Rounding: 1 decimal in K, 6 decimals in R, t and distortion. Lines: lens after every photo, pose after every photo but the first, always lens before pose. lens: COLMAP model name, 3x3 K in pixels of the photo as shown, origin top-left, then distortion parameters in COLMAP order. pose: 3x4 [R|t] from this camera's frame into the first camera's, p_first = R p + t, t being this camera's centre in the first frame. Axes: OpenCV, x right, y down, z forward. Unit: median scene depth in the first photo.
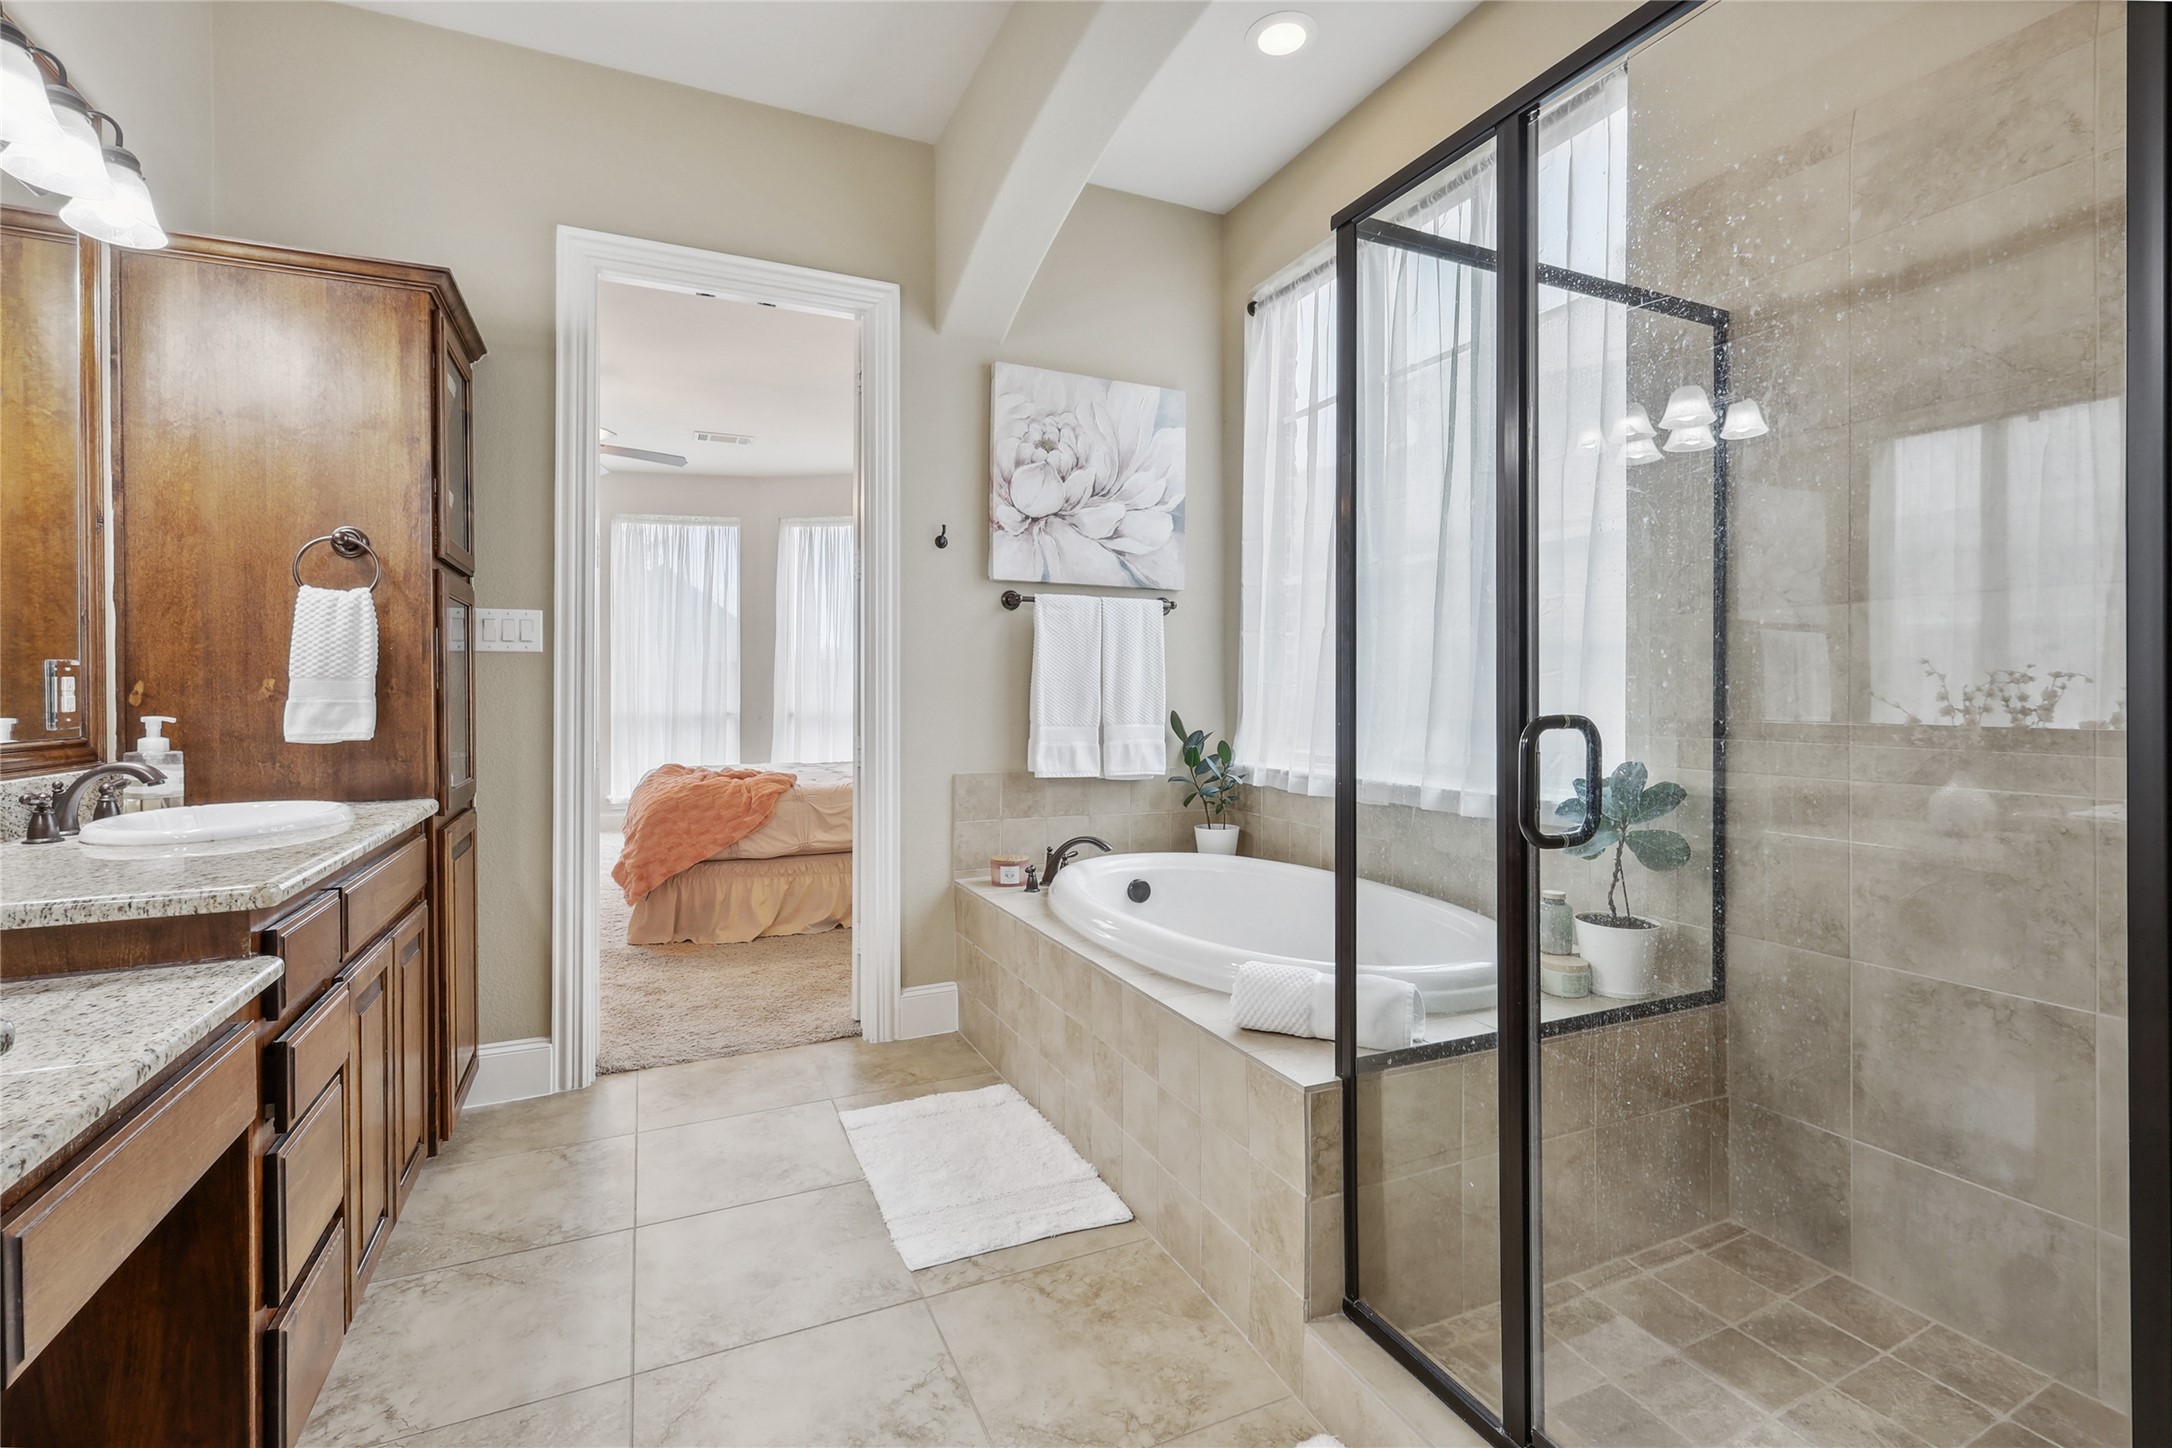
lens RADIAL K [[976.3, 0, 1082.7], [0, 976.3, 693.2], [0, 0, 1]] dist [-0.000925, 0.001054]
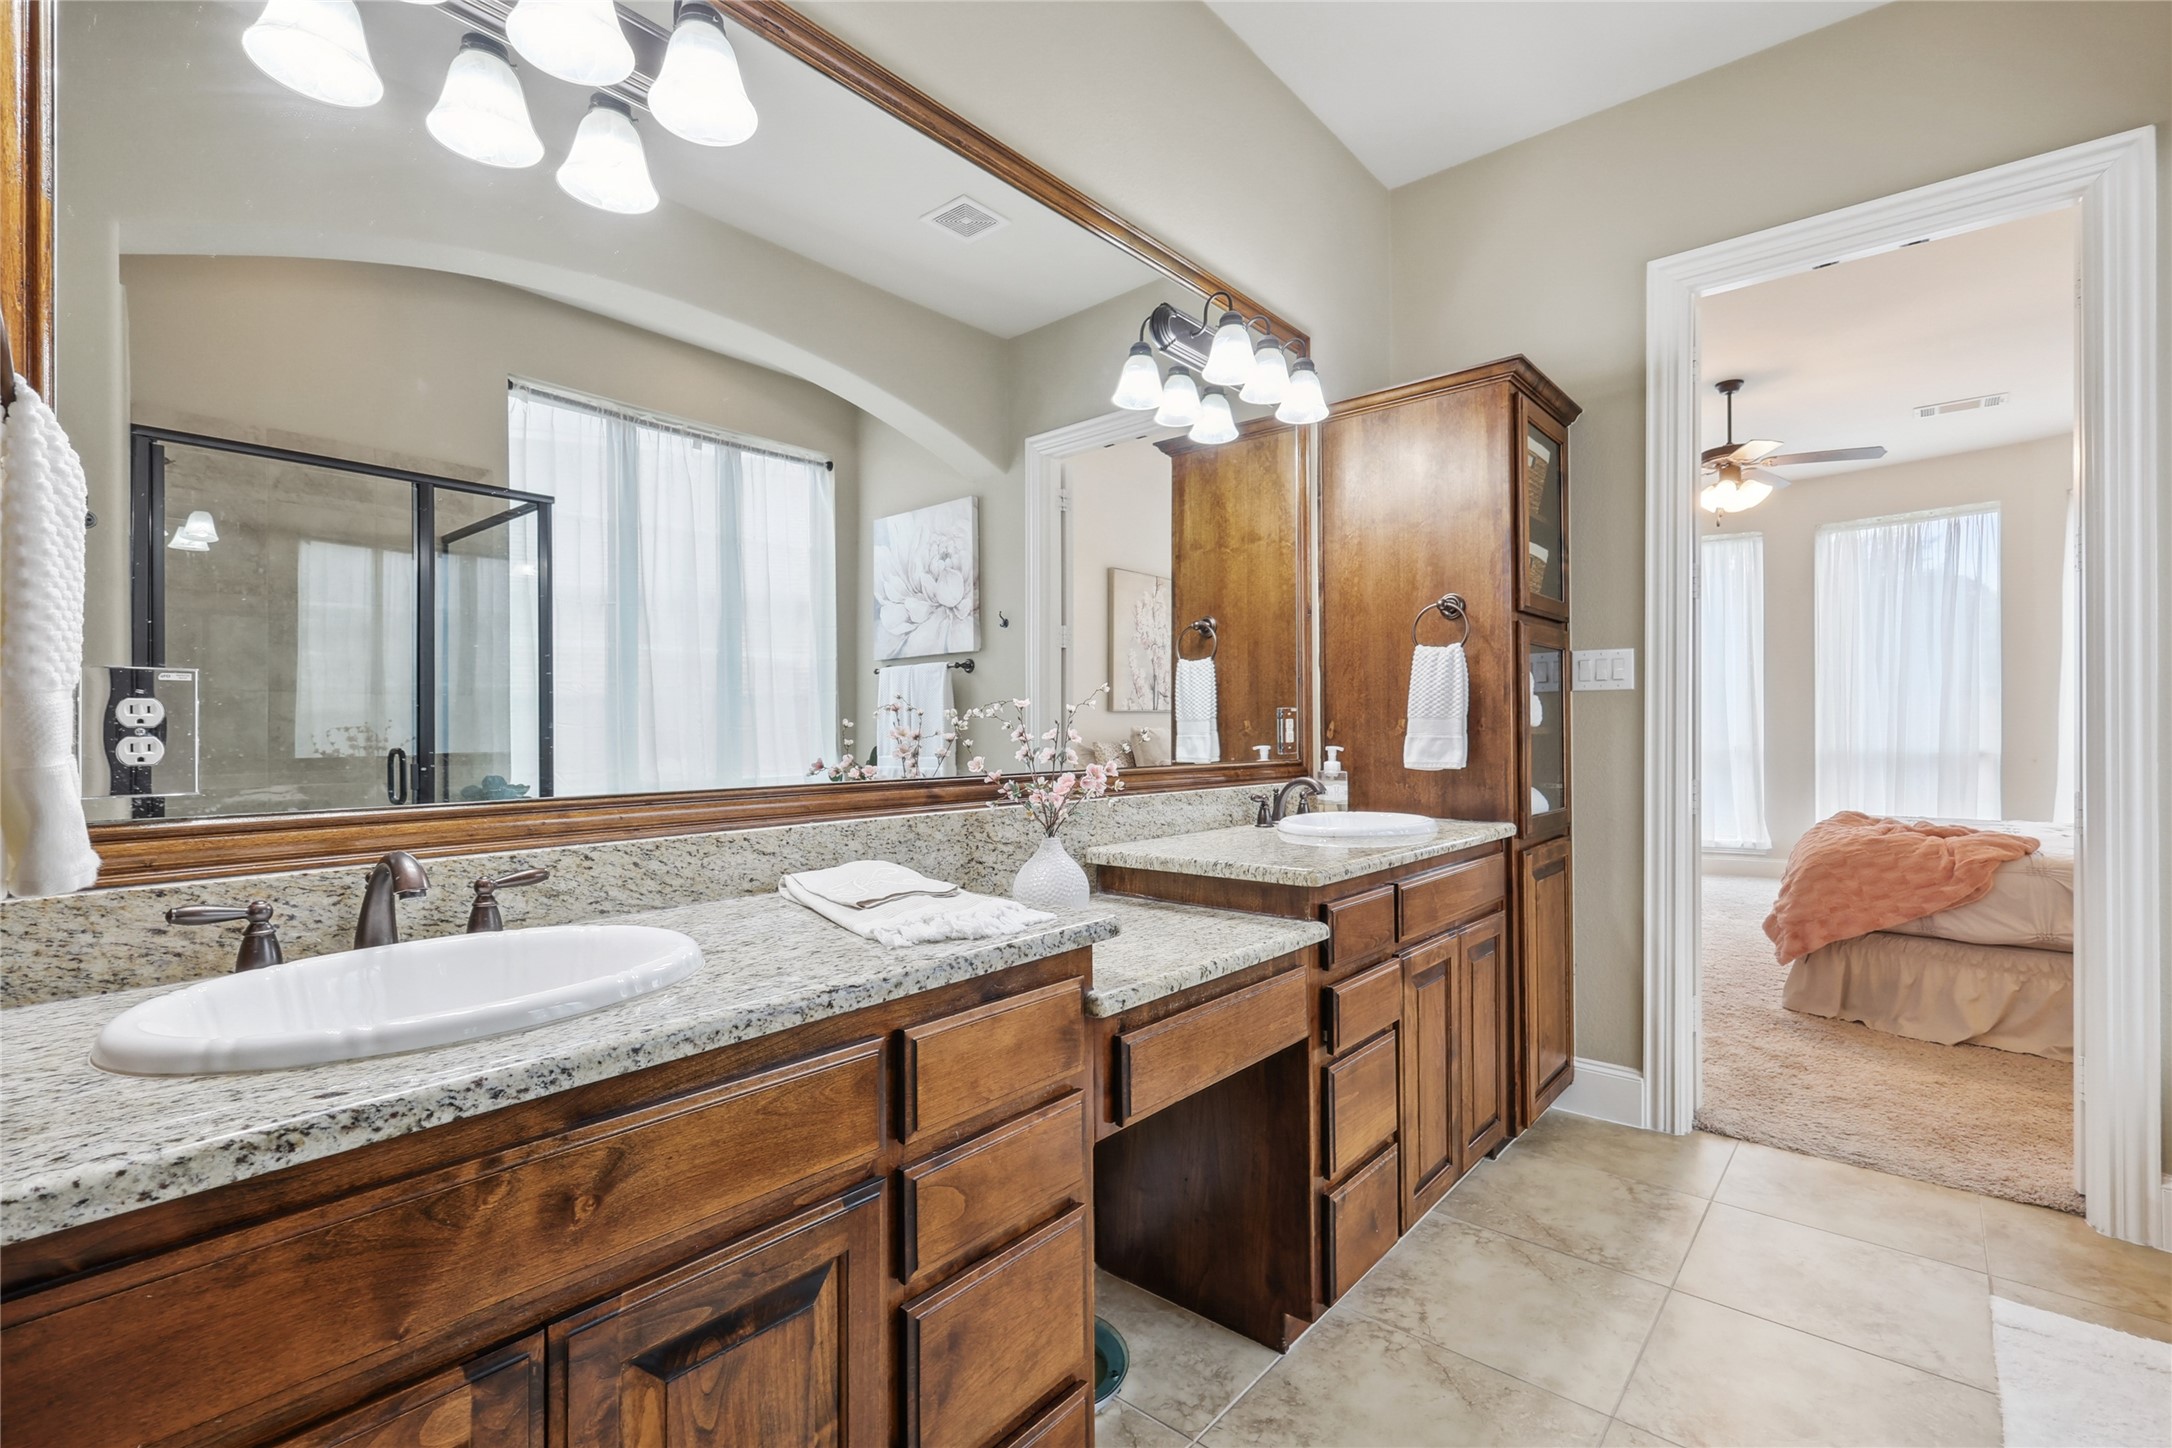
lens RADIAL K [[976.3, 0, 1081.4], [0, 976.3, 724.5], [0, 0, 1]] dist [-0.000925, 0.001054]
pose [[0.414680, -0.001229, -0.909966, 0.160374], [-0.000197, 0.999999, -0.001441, -0.004903], [0.909967, 0.000777, 0.414679, 0.068416]]
